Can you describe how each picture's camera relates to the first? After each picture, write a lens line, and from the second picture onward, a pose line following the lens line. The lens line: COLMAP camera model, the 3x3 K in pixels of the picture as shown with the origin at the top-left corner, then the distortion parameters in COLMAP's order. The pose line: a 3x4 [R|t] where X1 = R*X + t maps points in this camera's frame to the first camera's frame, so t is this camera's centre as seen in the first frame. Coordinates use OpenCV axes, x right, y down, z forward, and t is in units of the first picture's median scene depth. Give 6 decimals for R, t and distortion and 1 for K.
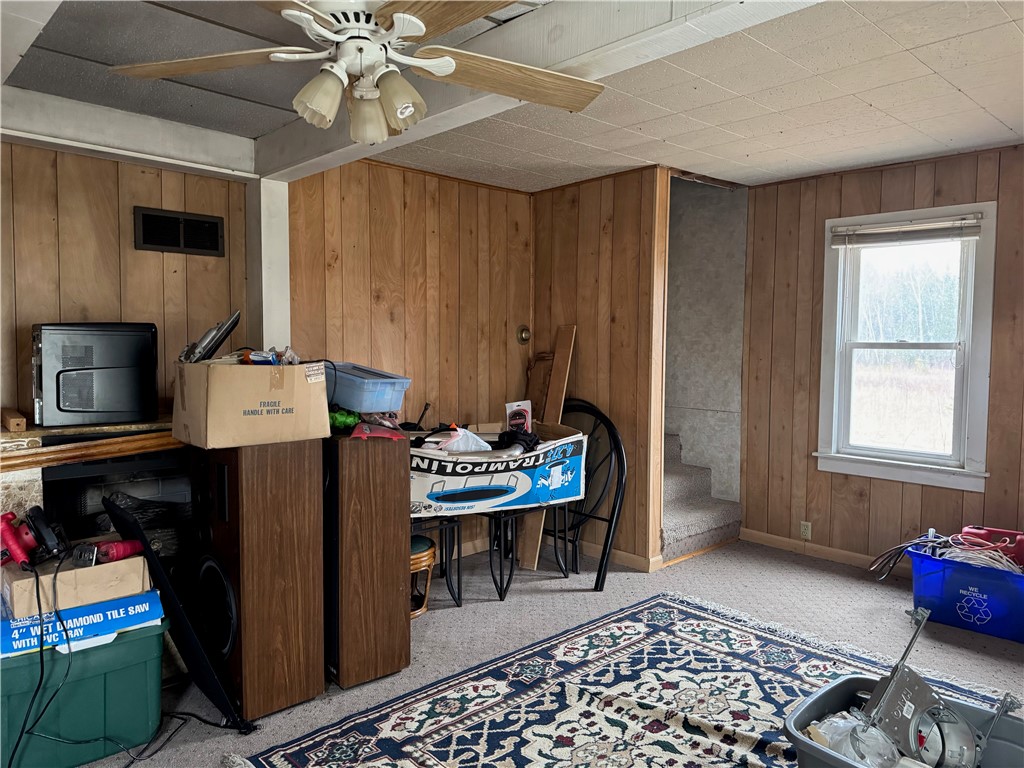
lens RADIAL K [[723.6, 0, 504.3], [0, 723.6, 382.8], [0, 0, 1]] dist [0.099274, -0.136163]
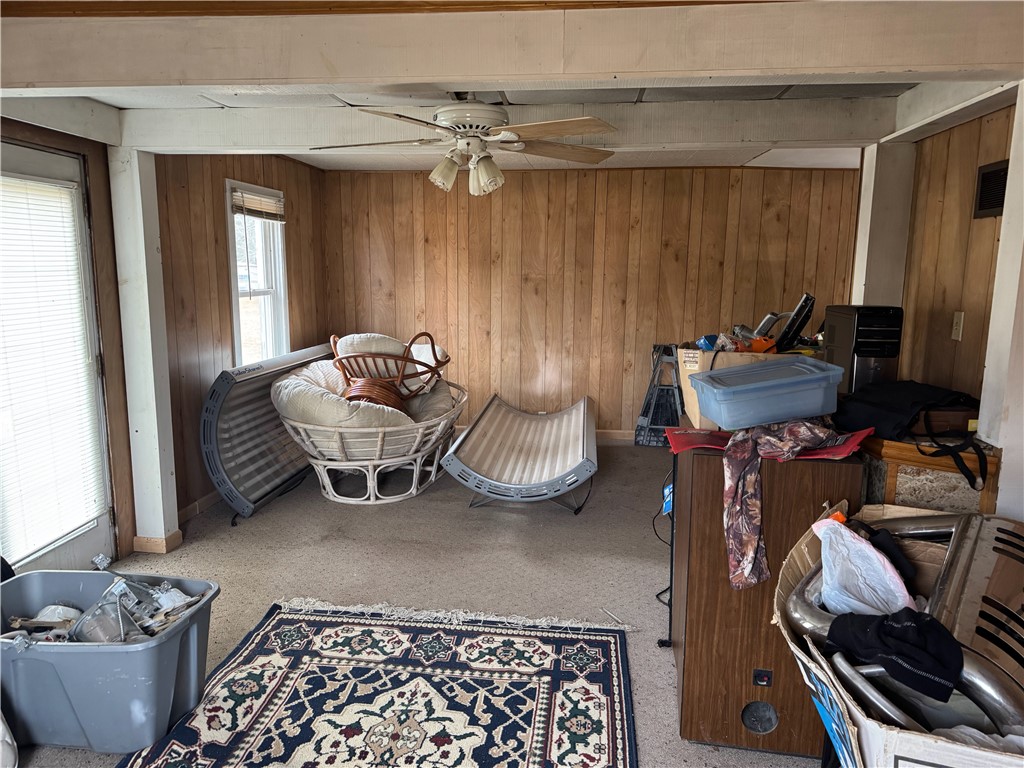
lens RADIAL K [[723.6, 0, 504.3], [0, 723.6, 382.8], [0, 0, 1]] dist [0.099274, -0.136163]
pose [[-0.754749, 0.092949, -0.649395, 0.523636], [-0.045828, 0.980023, 0.193535, -0.148336], [0.654411, 0.175830, -0.735412, 1.449681]]
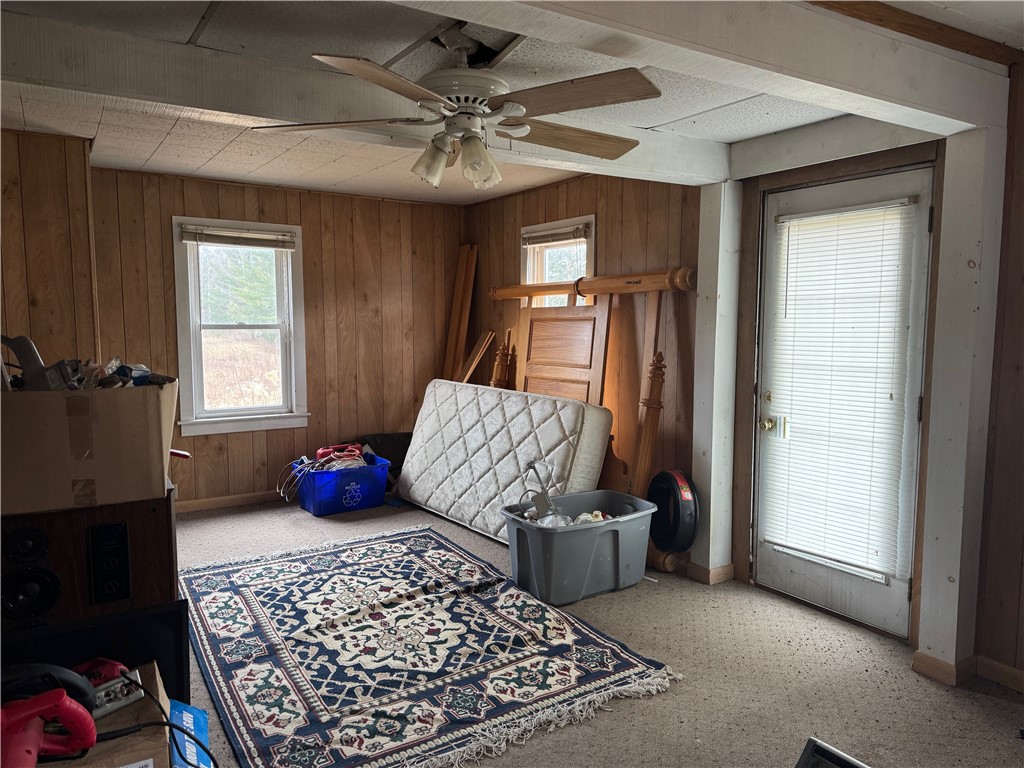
lens RADIAL K [[734.5, 0, 512.4], [0, 734.5, 386.8], [0, 0, 1]] dist [0.040612, -0.066527]
pose [[0.176057, -0.103272, 0.978948, -0.919379], [0.053067, 0.994031, 0.095320, -0.061951], [-0.982948, 0.035168, 0.180487, 0.437262]]
